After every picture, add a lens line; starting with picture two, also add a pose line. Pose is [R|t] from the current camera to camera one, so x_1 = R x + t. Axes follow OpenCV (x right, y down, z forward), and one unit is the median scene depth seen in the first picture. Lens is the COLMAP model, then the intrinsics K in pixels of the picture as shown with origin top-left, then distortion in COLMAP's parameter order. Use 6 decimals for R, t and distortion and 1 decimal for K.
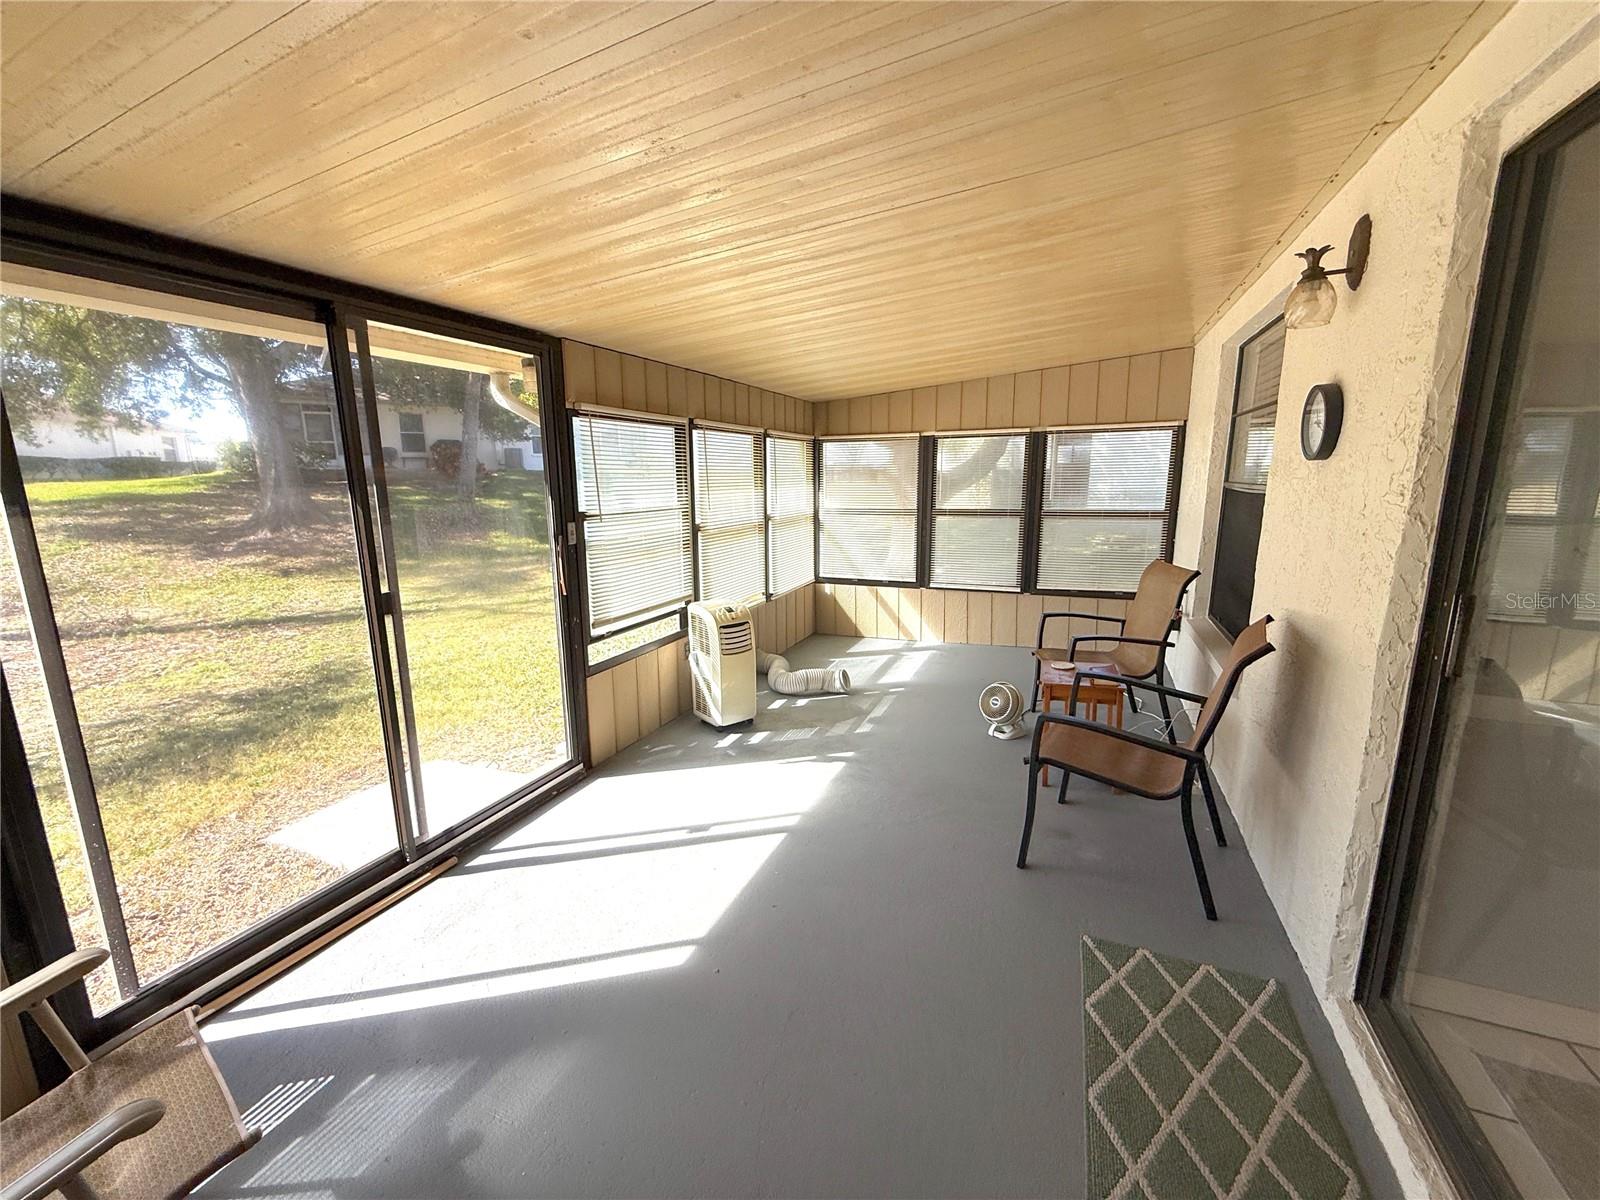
lens RADIAL K [[635.6, 0, 799.7], [0, 635.6, 598.2], [0, 0, 1]] dist [-0.002576, 0.000375]
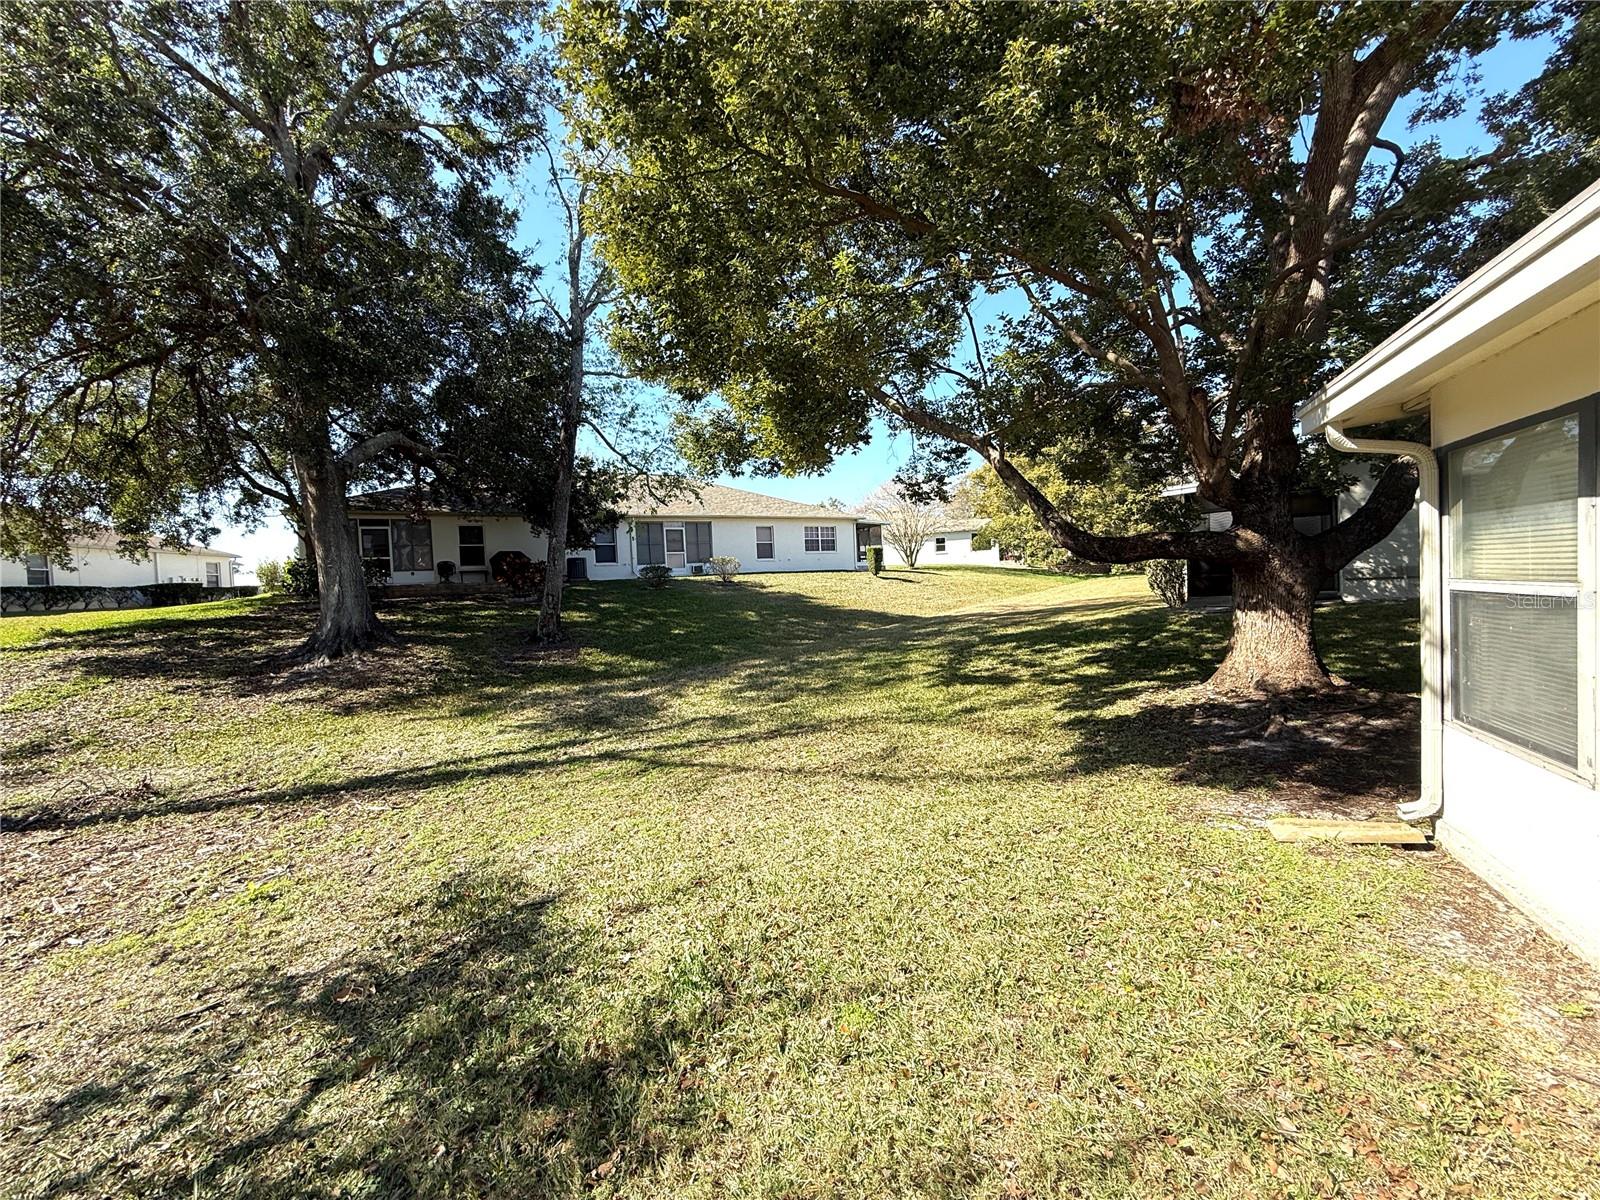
lens RADIAL K [[635.6, 0, 801.8], [0, 635.6, 599.5], [0, 0, 1]] dist [-0.002576, 0.000375]
pose [[0.999135, -0.037302, -0.018358, -0.194913], [0.033793, 0.985878, -0.164022, -0.022965], [0.024217, 0.163260, 0.986286, 0.182205]]
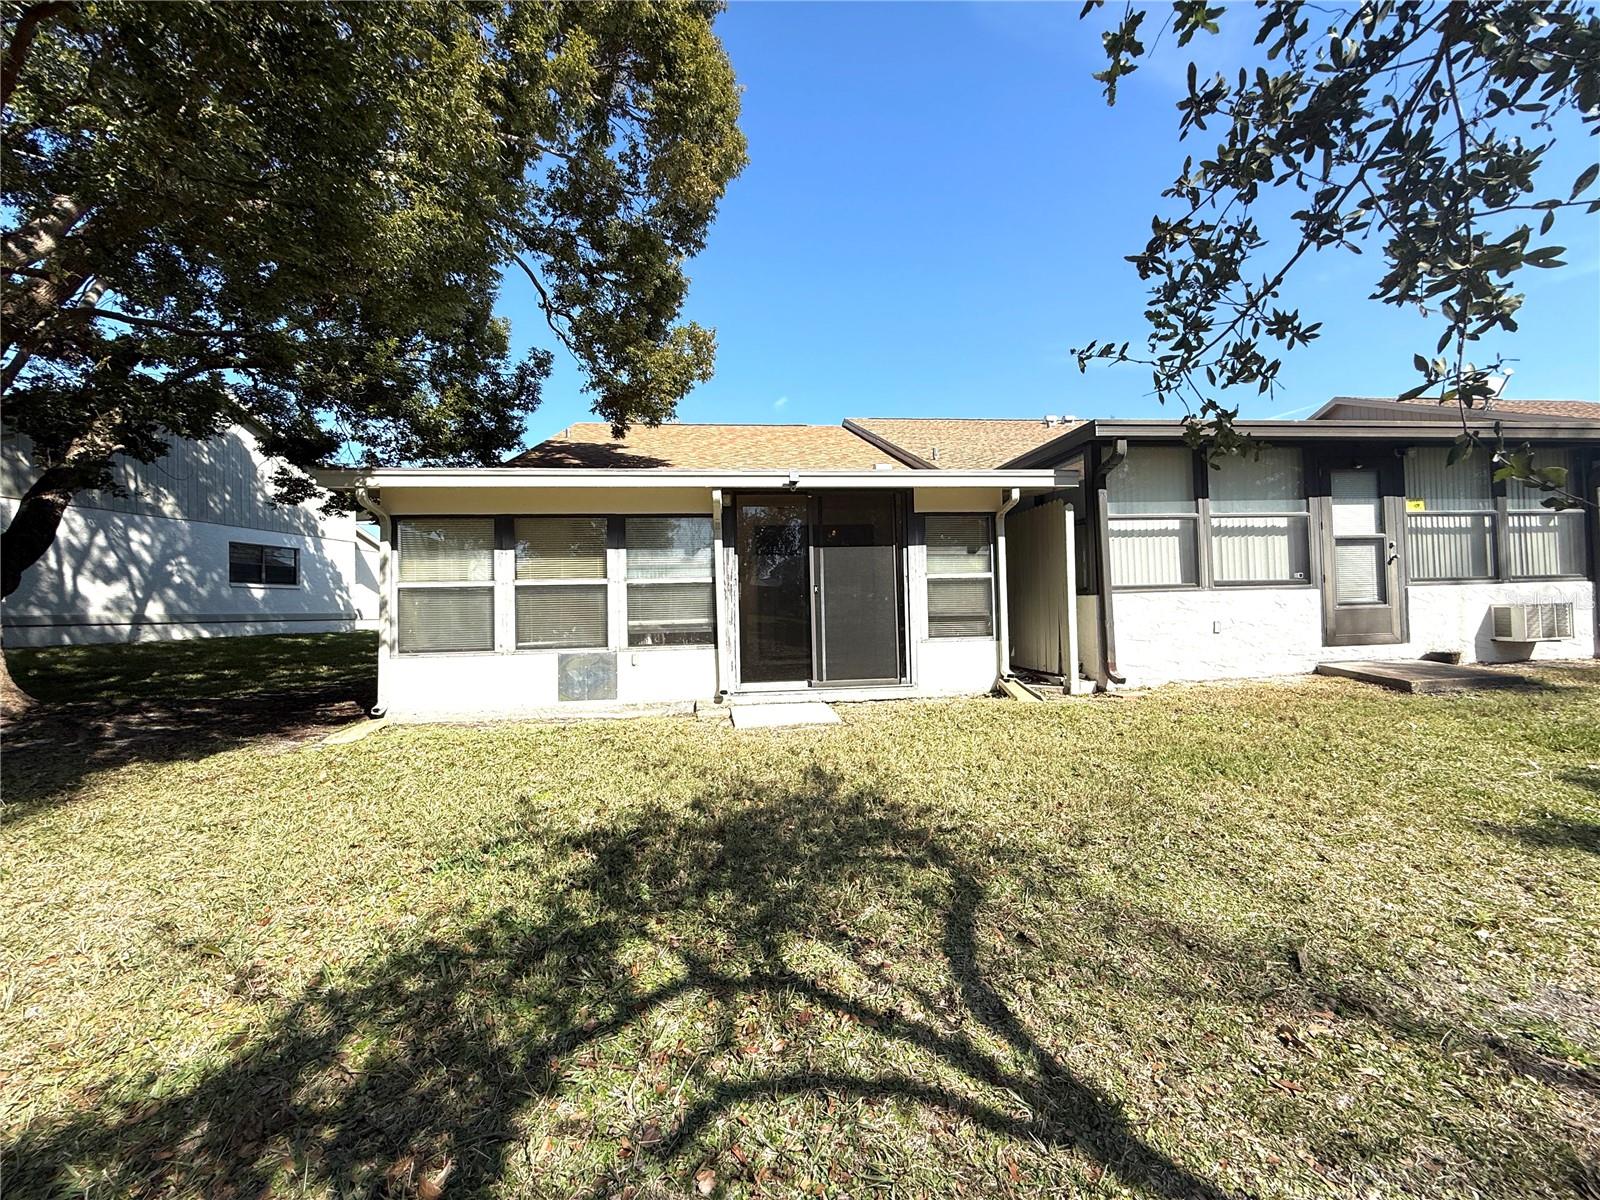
lens RADIAL K [[635.6, 0, 797.1], [0, 635.6, 599.6], [0, 0, 1]] dist [-0.002576, 0.000375]
pose [[-0.487508, 0.042621, 0.872077, -0.457466], [0.192184, 0.979550, 0.059561, -0.021179], [-0.851705, 0.196635, -0.485730, 0.372173]]
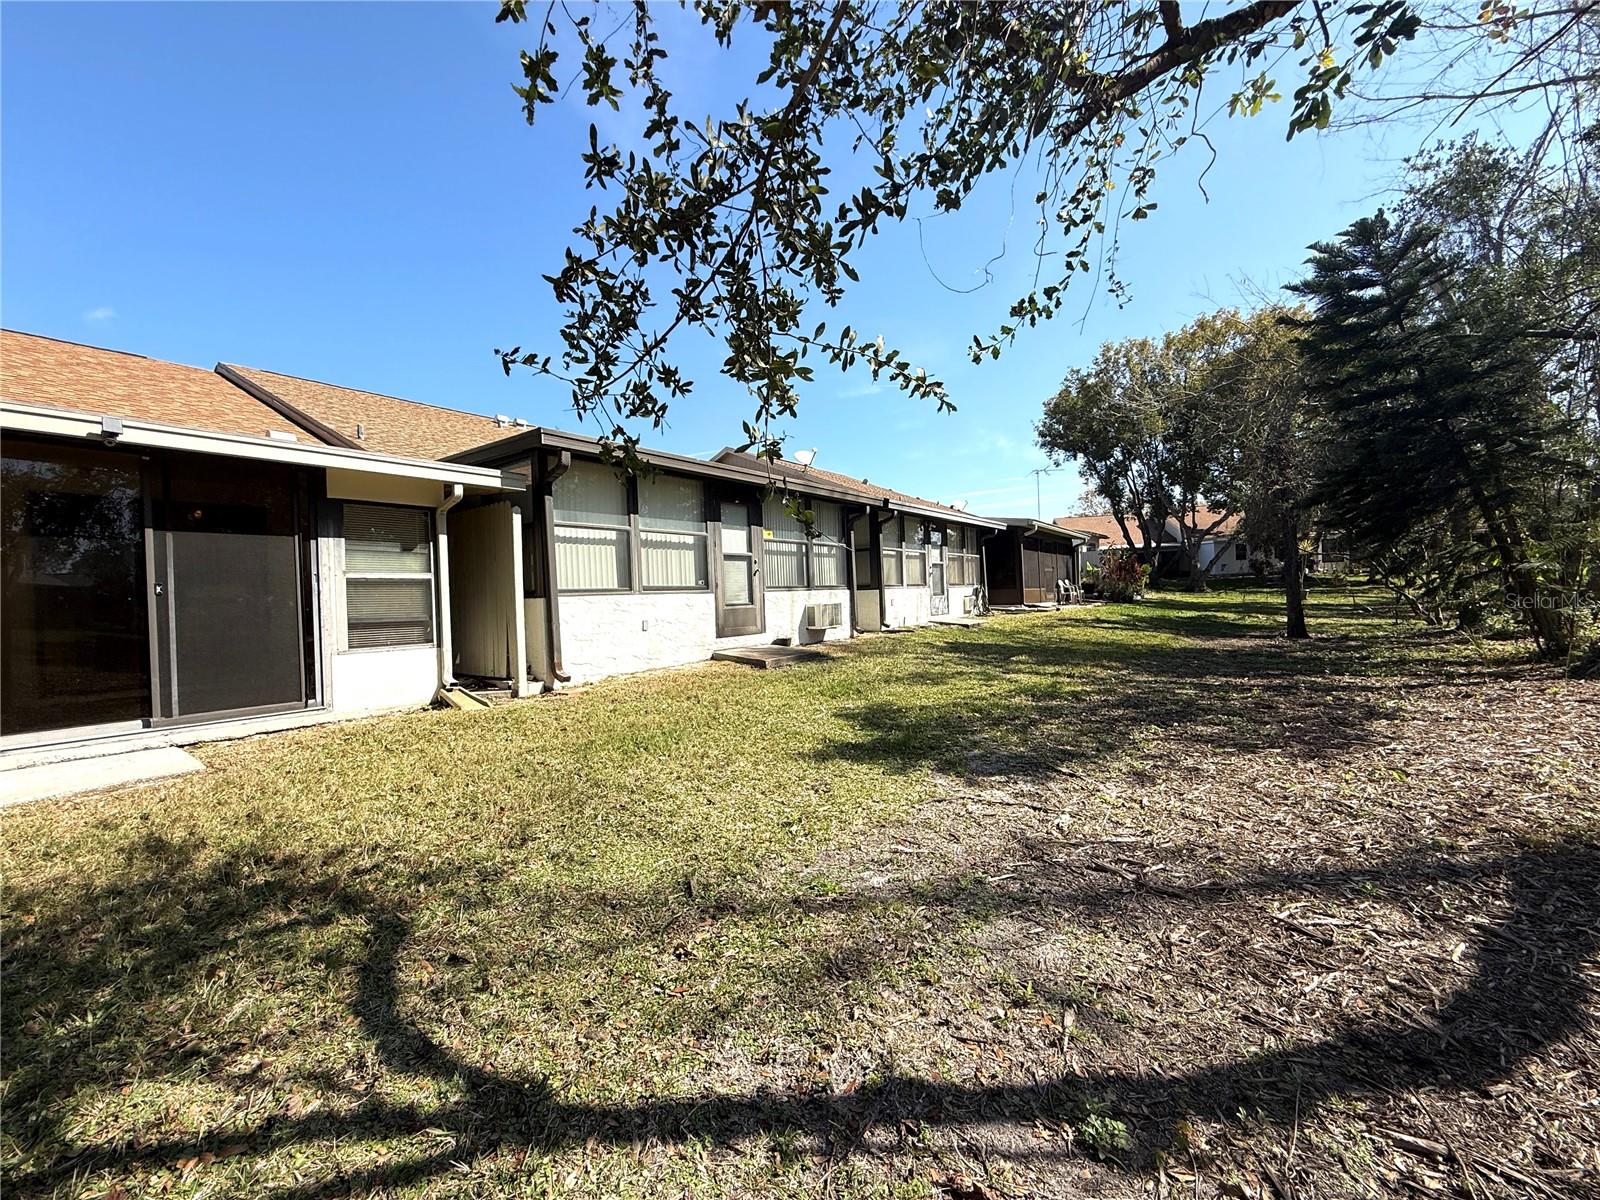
lens RADIAL K [[635.6, 0, 799.0], [0, 635.6, 601.0], [0, 0, 1]] dist [-0.002576, 0.000375]
pose [[-0.966784, 0.048901, 0.250874, -0.462150], [0.095507, 0.979545, 0.177116, -0.019757], [-0.237081, 0.195193, -0.951679, 0.370539]]
